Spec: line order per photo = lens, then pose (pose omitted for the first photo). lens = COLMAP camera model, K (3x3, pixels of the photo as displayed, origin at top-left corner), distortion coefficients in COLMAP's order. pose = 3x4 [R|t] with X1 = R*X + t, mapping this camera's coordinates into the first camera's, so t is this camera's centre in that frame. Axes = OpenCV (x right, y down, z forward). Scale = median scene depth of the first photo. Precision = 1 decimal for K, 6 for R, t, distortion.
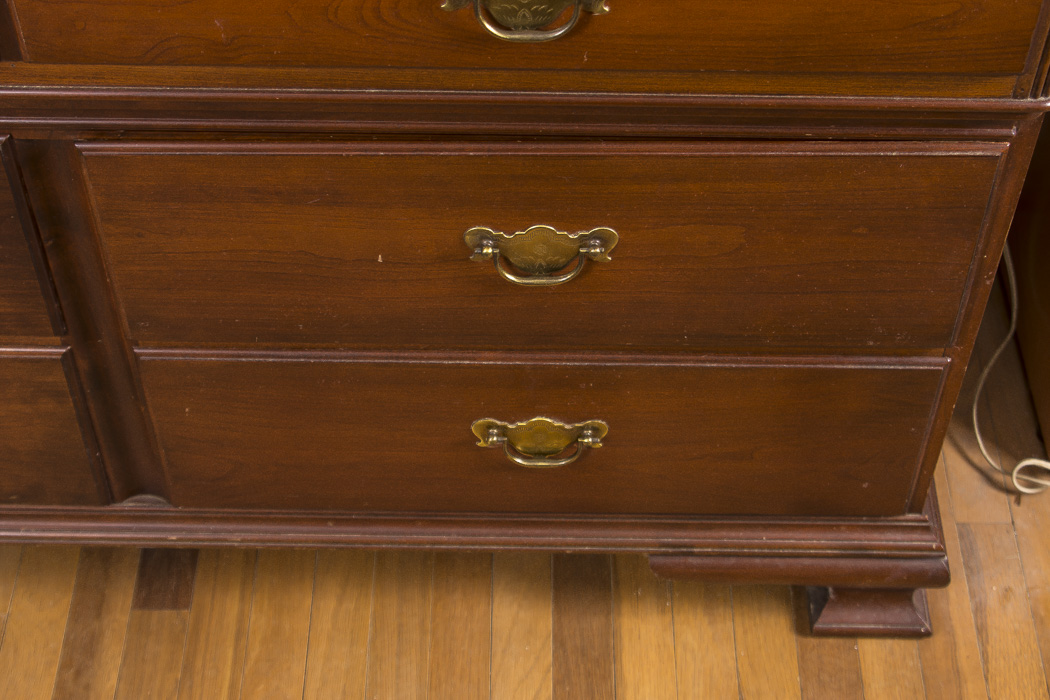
lens RADIAL K [[1772.4, 0, 525.0], [0, 1772.4, 350.0], [0, 0, 1]] dist [-0.003213, 0.049834]
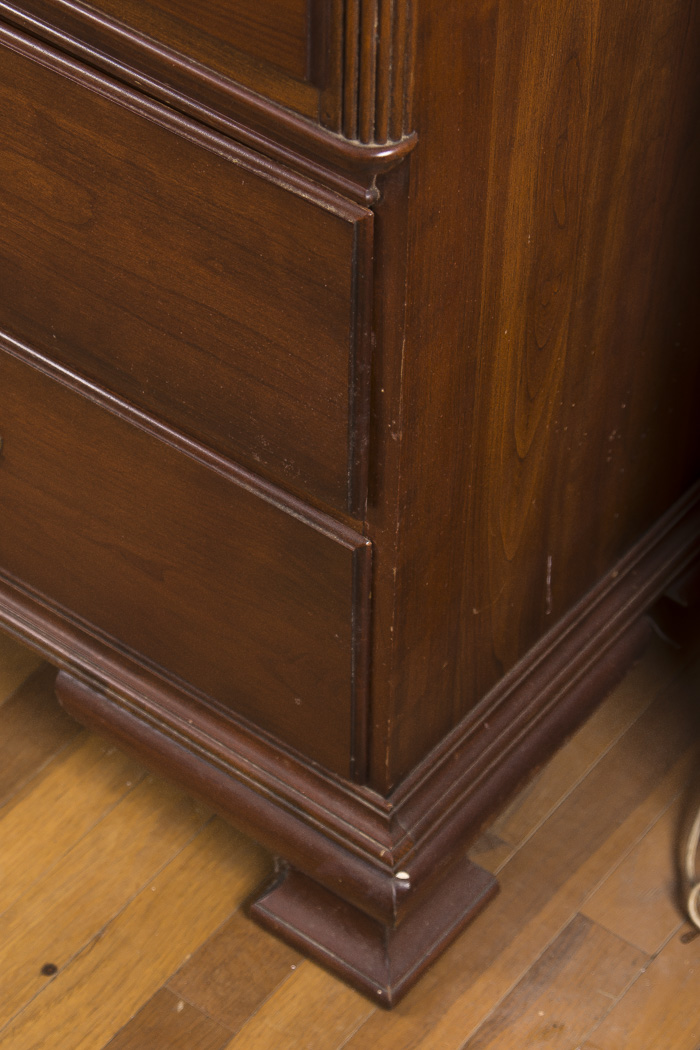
lens RADIAL K [[2907.2, 0, 350.0], [0, 2907.2, 525.0], [0, 0, 1]] dist [0.352213, 0.085712]
pose [[0.798464, 0.441532, -0.409274, 0.783335], [-0.459706, 0.886103, 0.059090, -0.072181], [0.388749, 0.140965, 0.910496, -0.019313]]
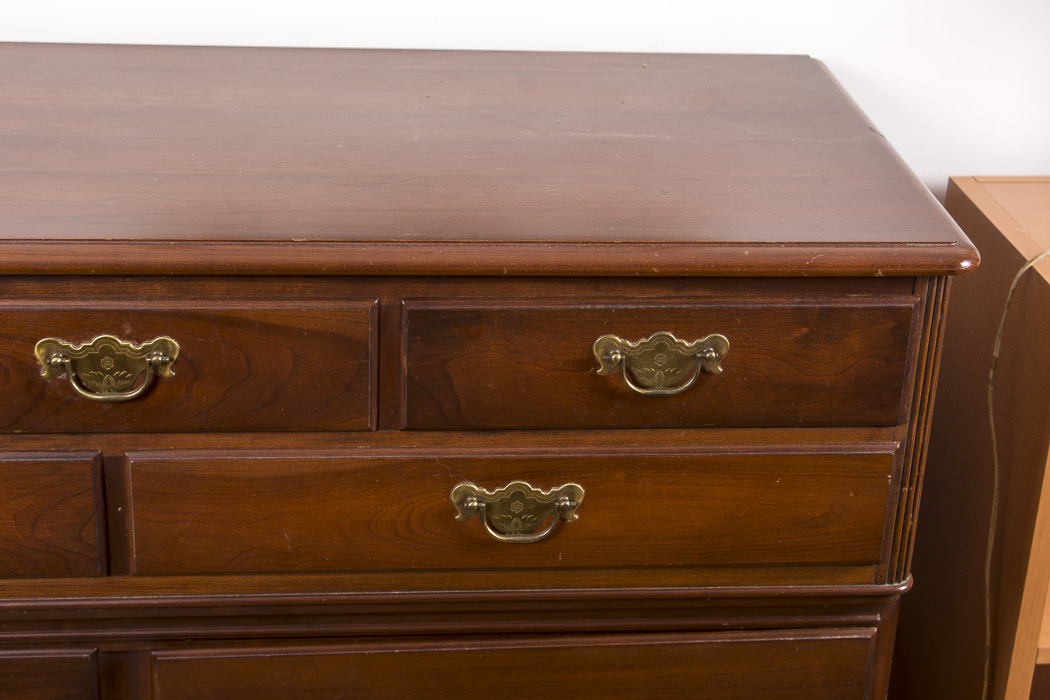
lens RADIAL K [[1962.8, 0, 525.0], [0, 1962.8, 350.0], [0, 0, 1]] dist [0.026859, 0.251340]
pose [[0.993581, -0.013803, 0.112282, -0.144740], [0.059473, 0.908034, -0.414653, 0.283121], [-0.096232, 0.418669, 0.903026, -0.372130]]
